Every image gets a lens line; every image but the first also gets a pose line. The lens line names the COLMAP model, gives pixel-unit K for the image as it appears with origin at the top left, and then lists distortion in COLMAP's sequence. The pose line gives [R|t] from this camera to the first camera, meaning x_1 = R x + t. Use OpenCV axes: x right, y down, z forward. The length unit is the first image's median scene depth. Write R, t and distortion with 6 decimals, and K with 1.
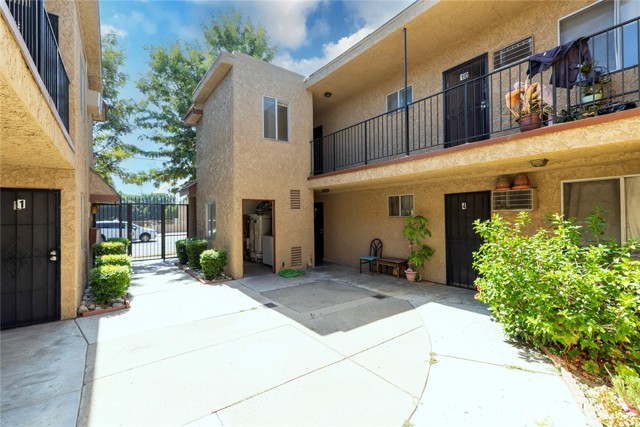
lens RADIAL K [[287.6, 0, 321.2], [0, 287.6, 214.9], [0, 0, 1]] dist [0.012146, -0.000654]
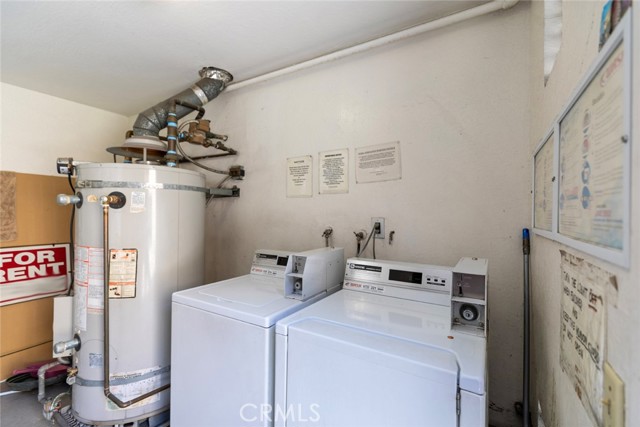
lens RADIAL K [[287.6, 0, 319.4], [0, 287.6, 213.4], [0, 0, 1]] dist [0.012146, -0.000654]
pose [[0.385960, 0.009434, -0.922467, -0.005086], [0.001038, 0.999943, 0.010661, 0.028980], [0.922515, -0.005072, 0.385928, 1.038553]]
